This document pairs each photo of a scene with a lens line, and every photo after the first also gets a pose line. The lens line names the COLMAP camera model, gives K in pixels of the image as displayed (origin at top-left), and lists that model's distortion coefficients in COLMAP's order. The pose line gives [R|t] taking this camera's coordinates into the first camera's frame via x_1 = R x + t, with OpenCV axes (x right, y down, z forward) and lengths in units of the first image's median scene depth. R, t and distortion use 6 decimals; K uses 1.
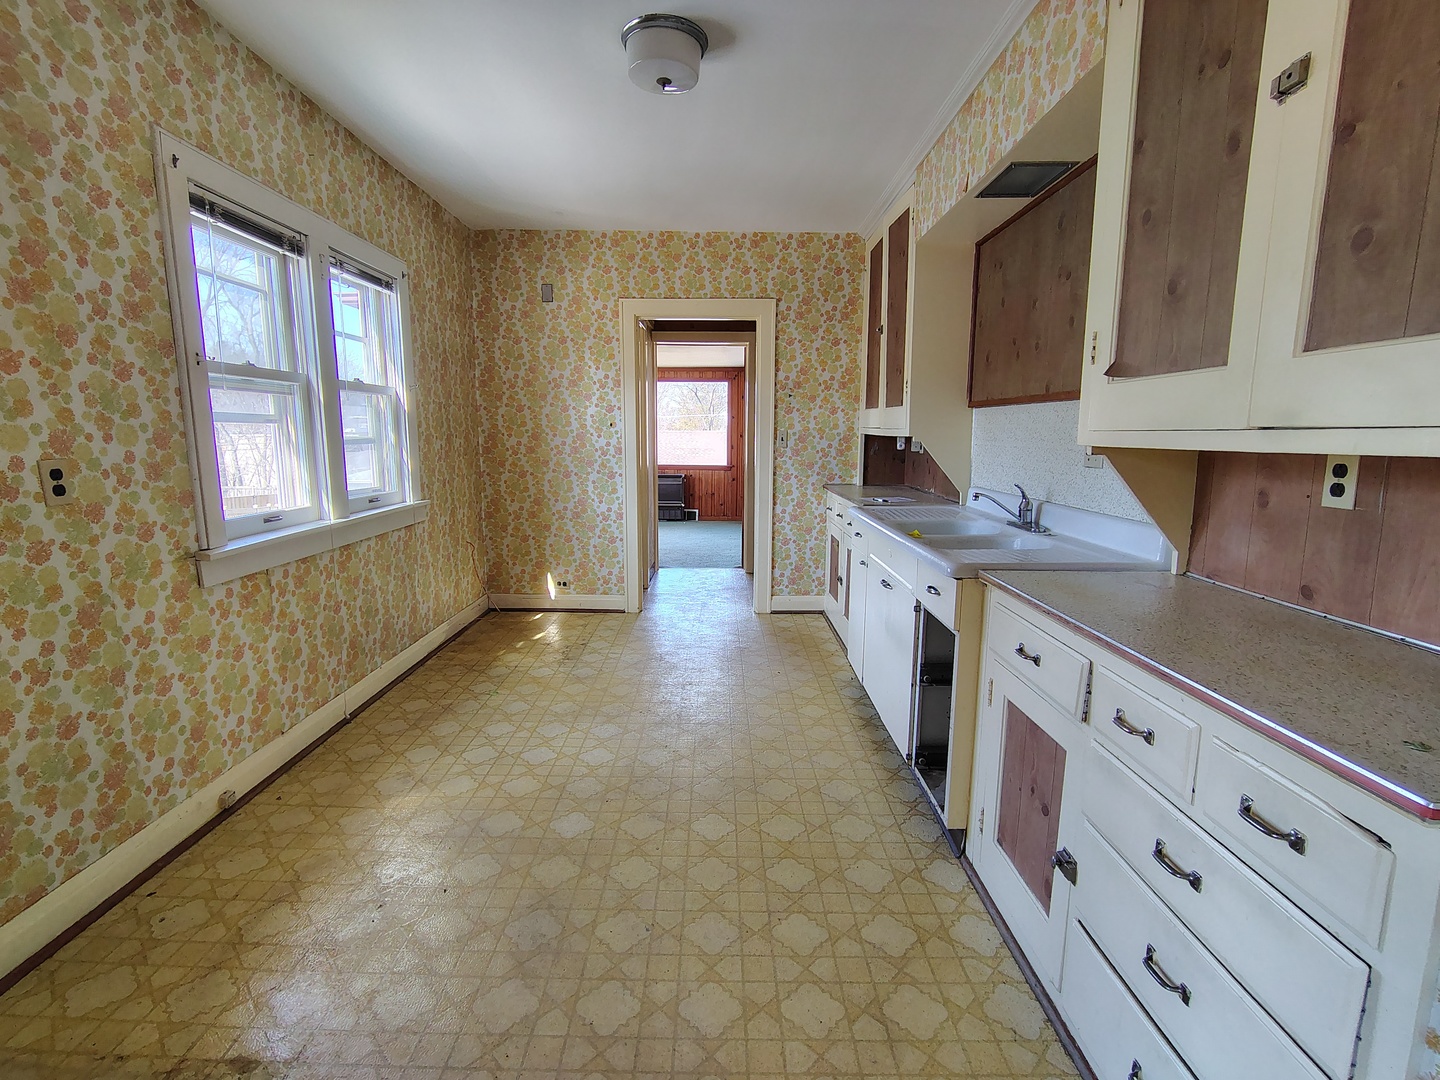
lens RADIAL K [[674.2, 0, 715.5], [0, 674.2, 535.3], [0, 0, 1]] dist [-0.001187, 0.000382]
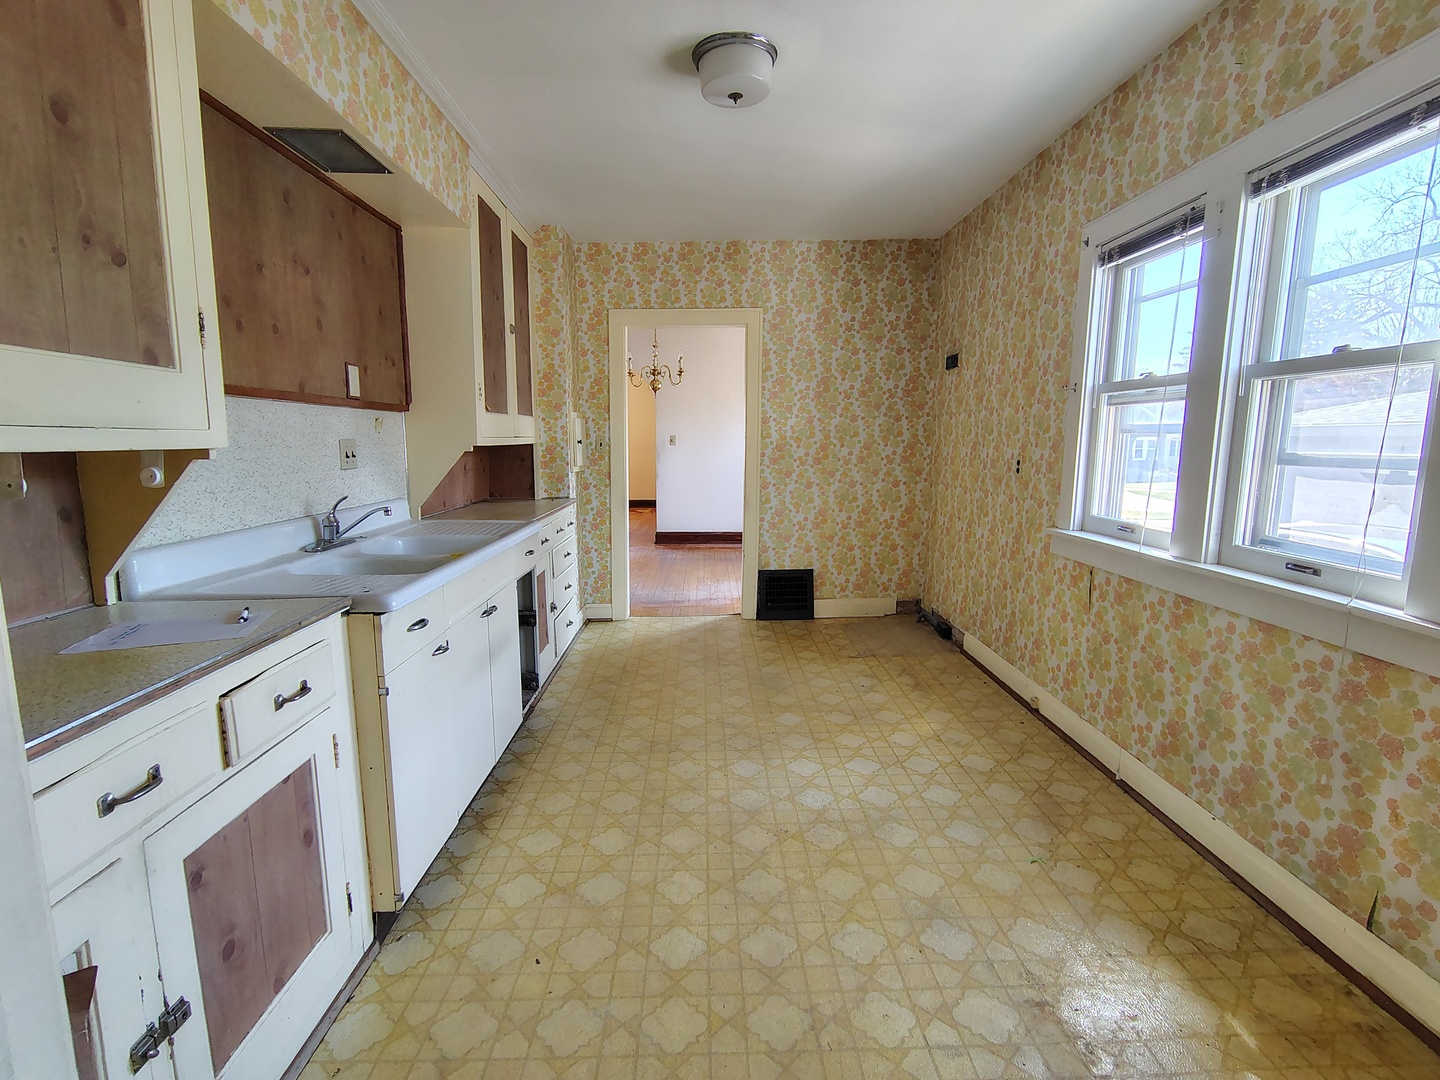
lens RADIAL K [[674.2, 0, 715.5], [0, 674.2, 535.3], [0, 0, 1]] dist [-0.001187, 0.000382]
pose [[-0.999772, -0.004020, -0.020948, -0.023160], [-0.009944, 0.956673, 0.290993, -0.294161], [0.018871, 0.291135, -0.956496, 1.903798]]
